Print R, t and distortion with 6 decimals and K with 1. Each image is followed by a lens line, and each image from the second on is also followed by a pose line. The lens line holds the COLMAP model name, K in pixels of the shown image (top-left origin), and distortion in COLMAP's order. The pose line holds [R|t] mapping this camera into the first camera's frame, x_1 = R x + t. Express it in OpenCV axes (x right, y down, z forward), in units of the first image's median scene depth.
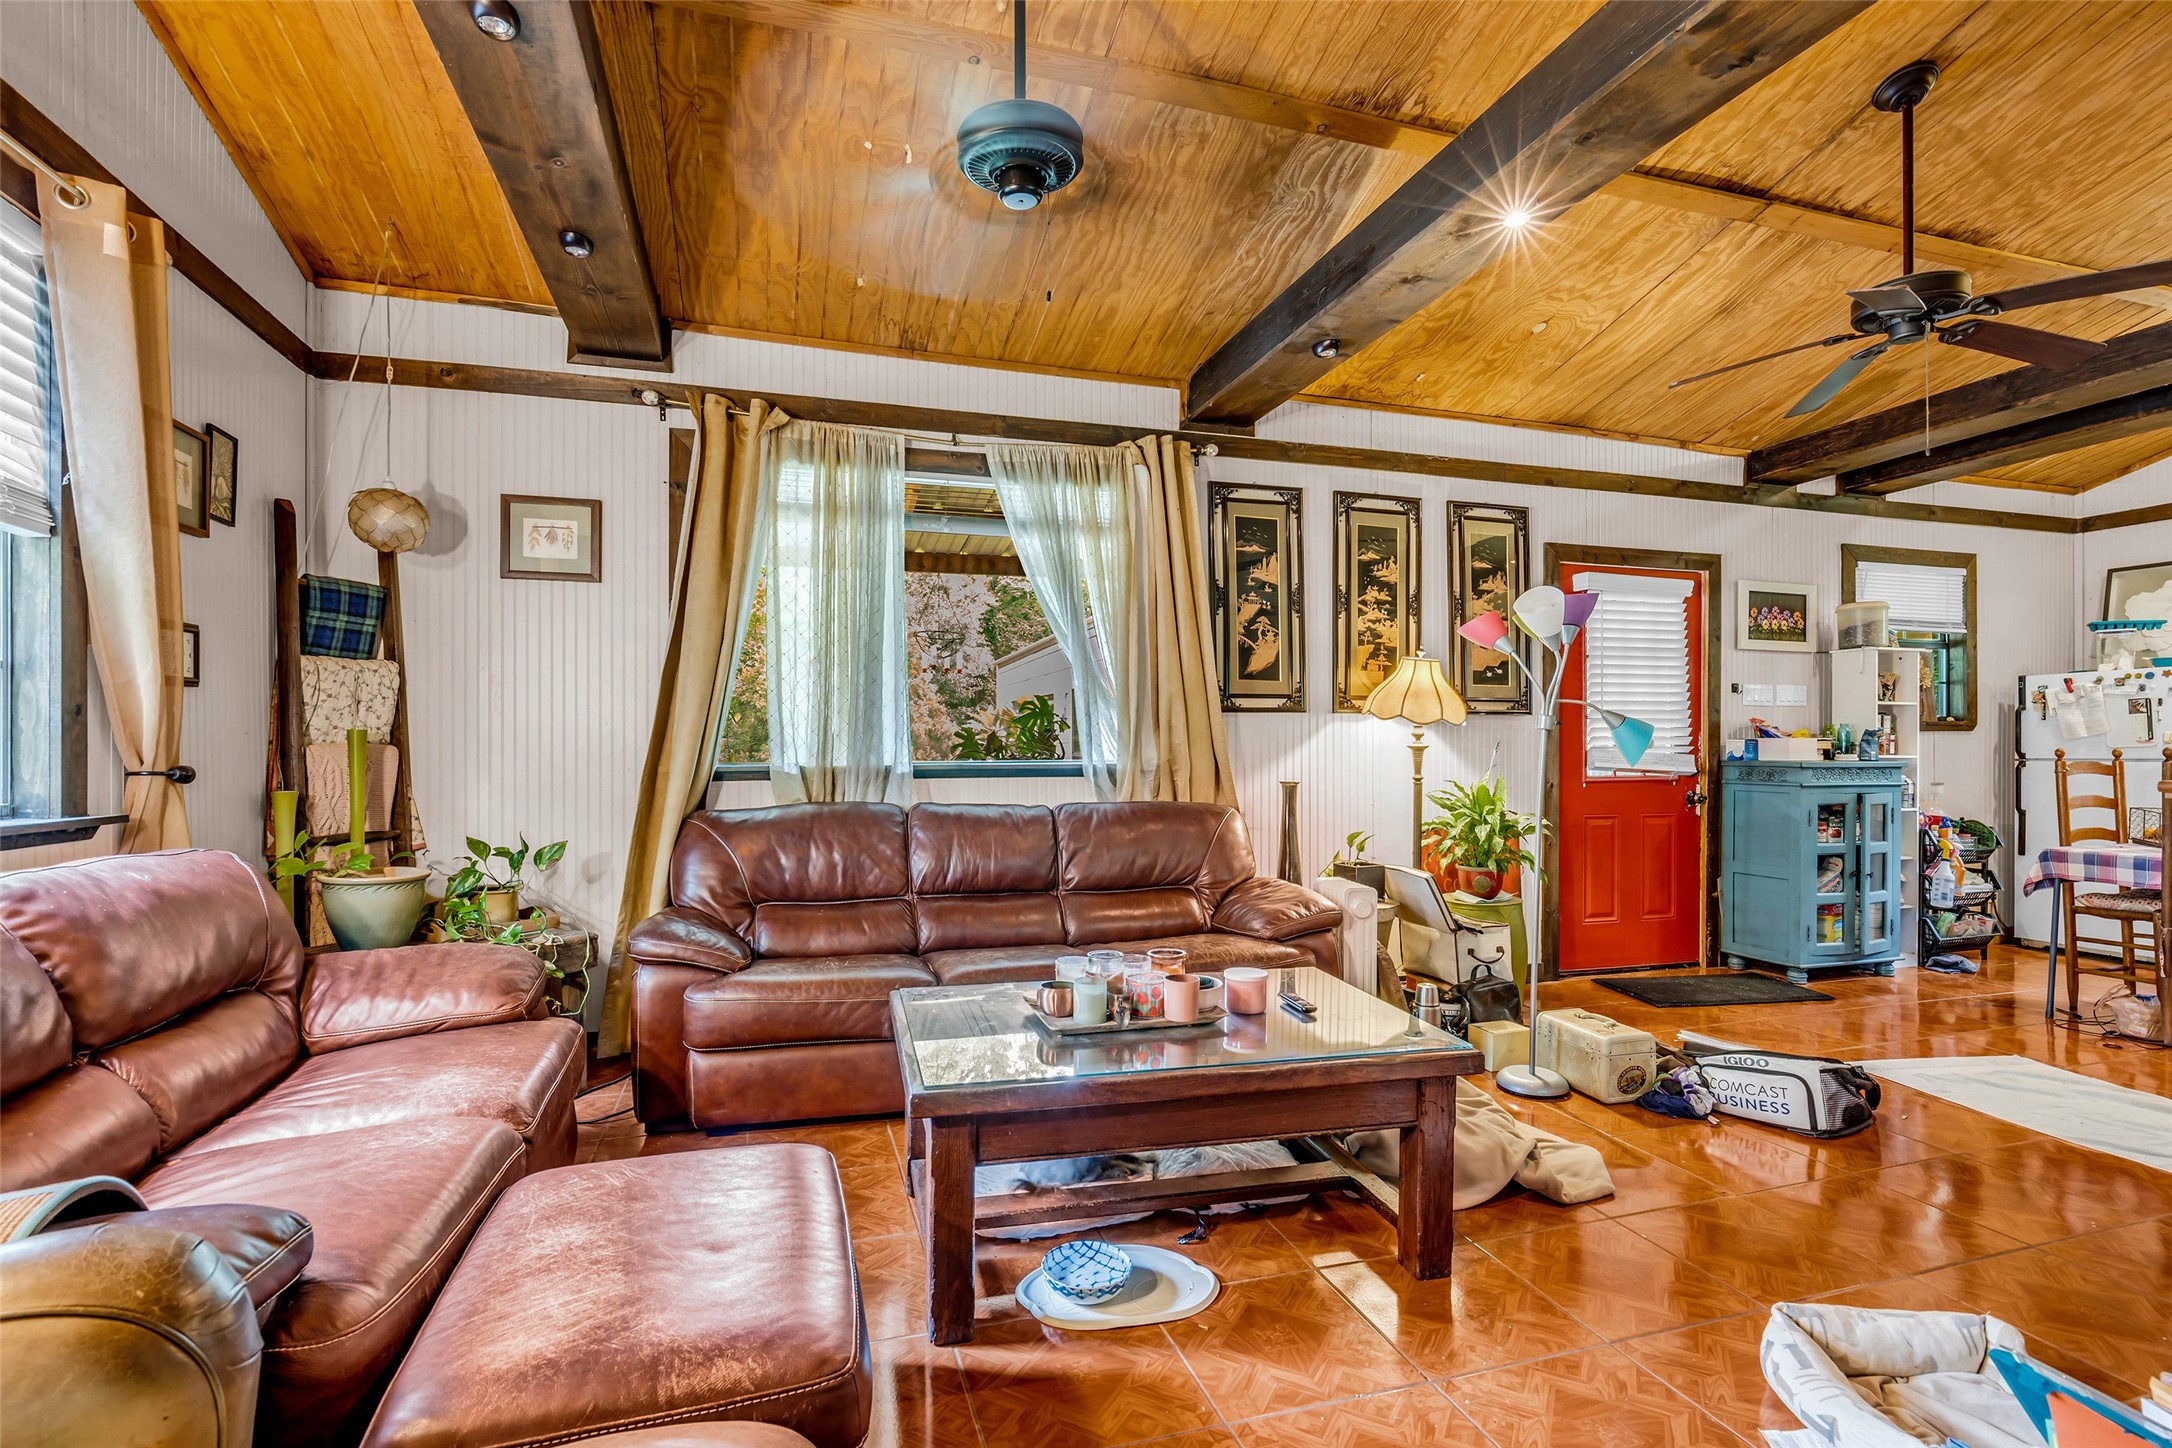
lens RADIAL K [[1010.2, 0, 1084.7], [0, 1010.2, 746.9], [0, 0, 1]] dist [-0.010190, 0.002234]
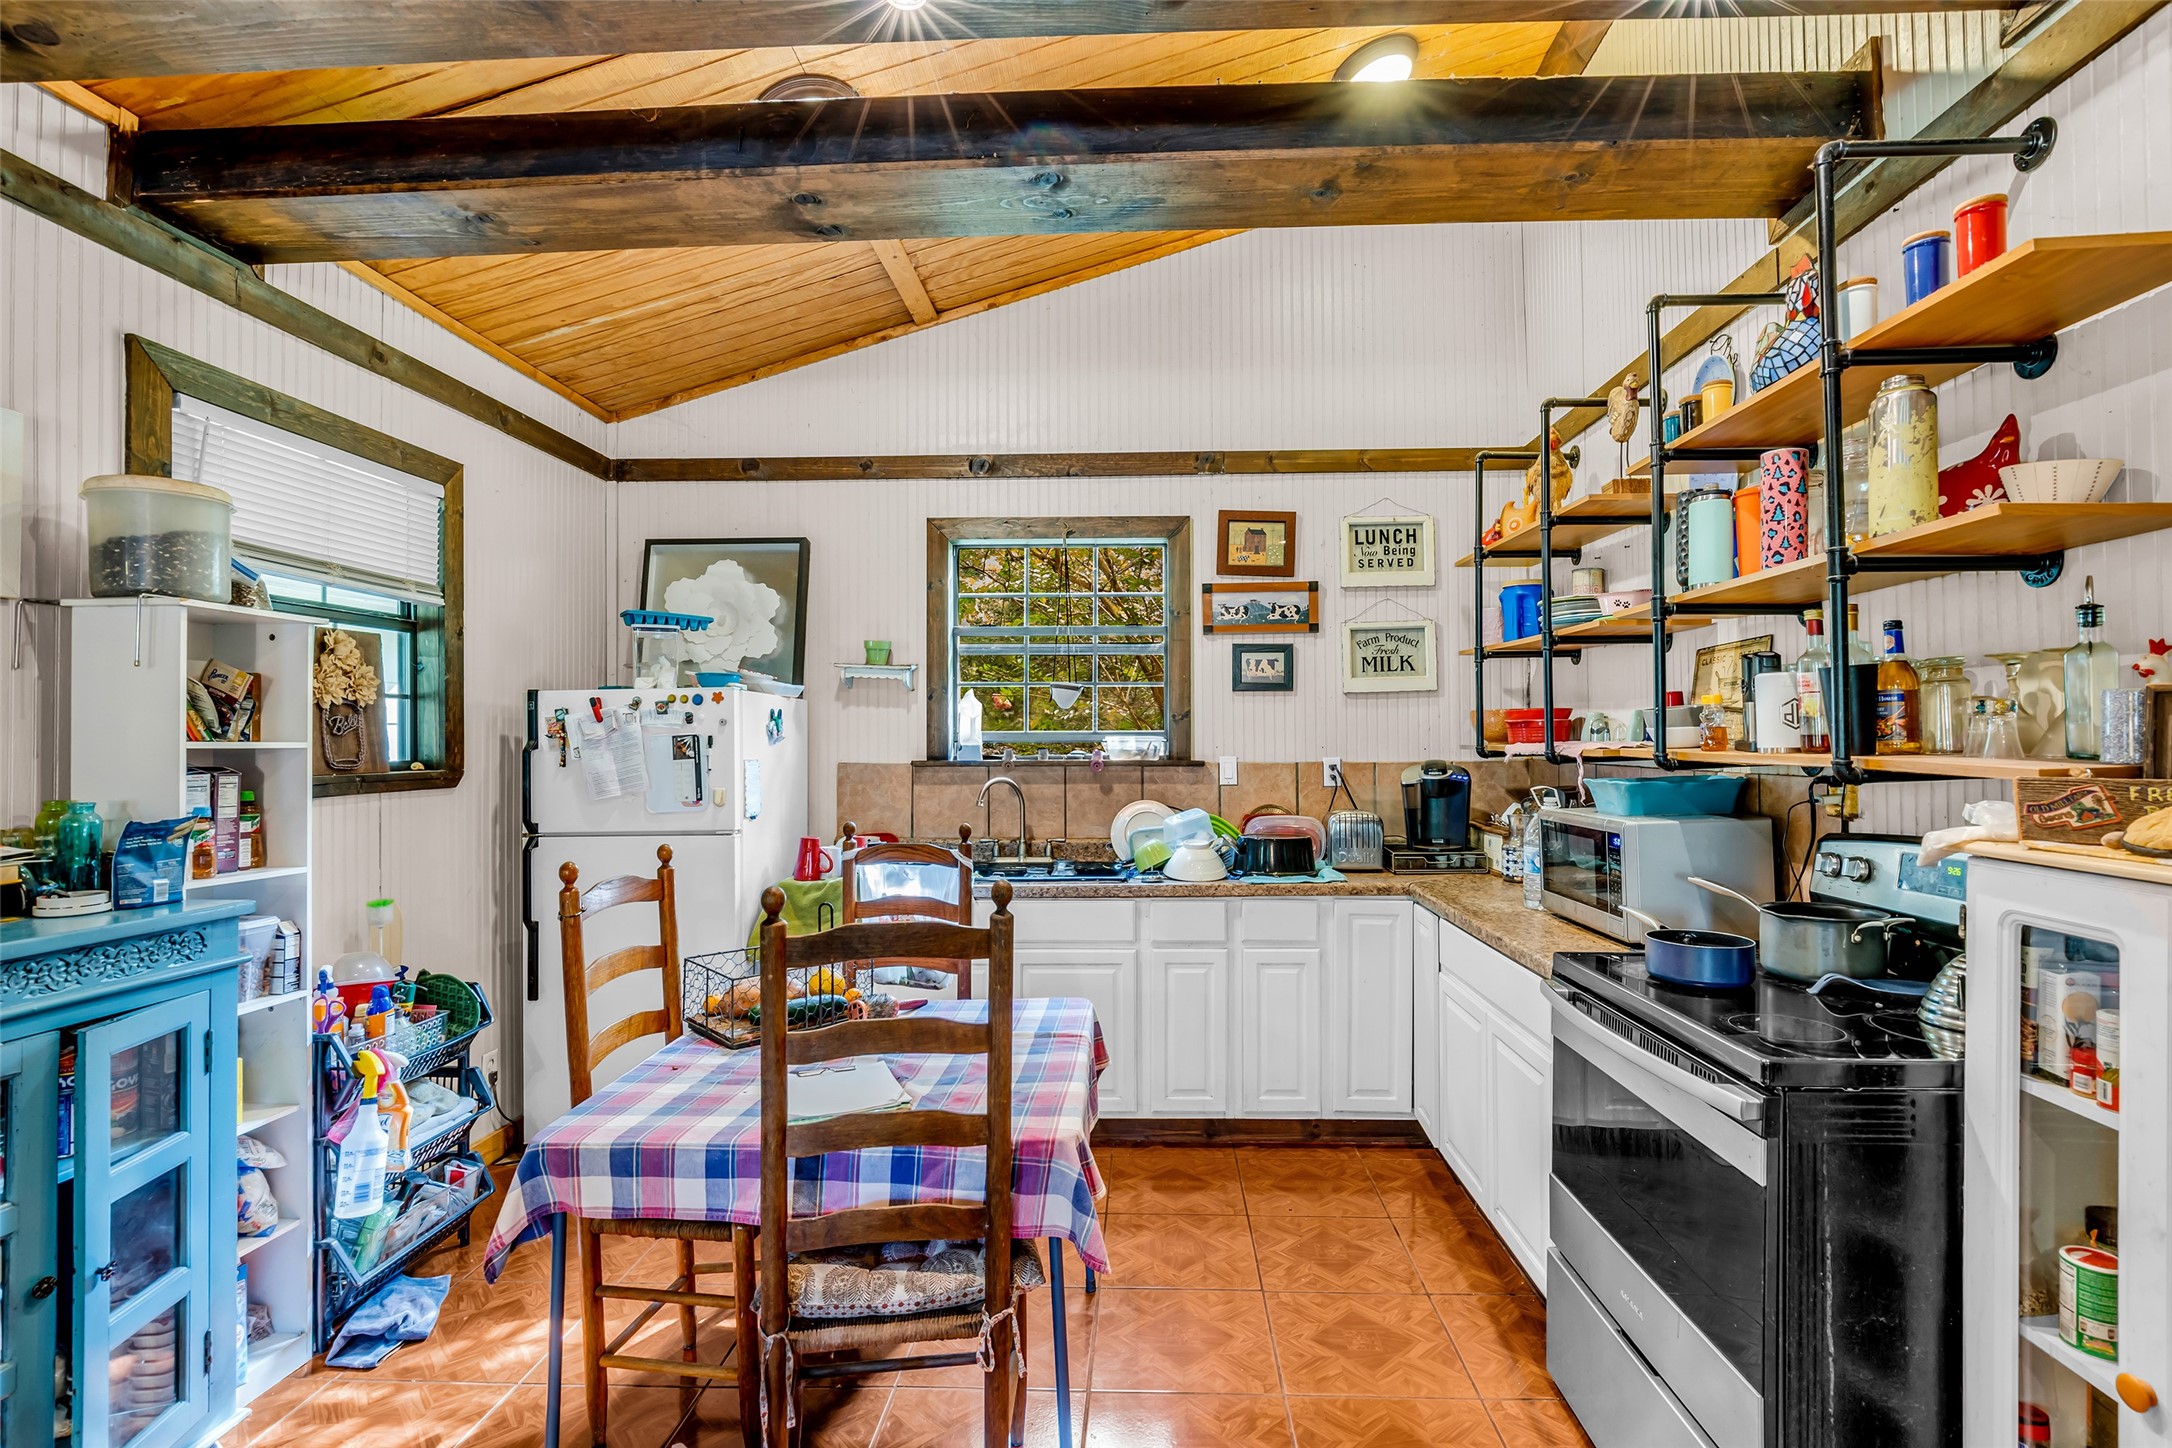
lens RADIAL K [[1010.2, 0, 1094.6], [0, 1010.2, 738.0], [0, 0, 1]] dist [-0.010190, 0.002234]
pose [[0.342354, 0.001471, 0.939570, 0.526770], [0.004131, 0.999987, -0.003071, -0.042227], [-0.939562, 0.004933, 0.342343, 0.523176]]
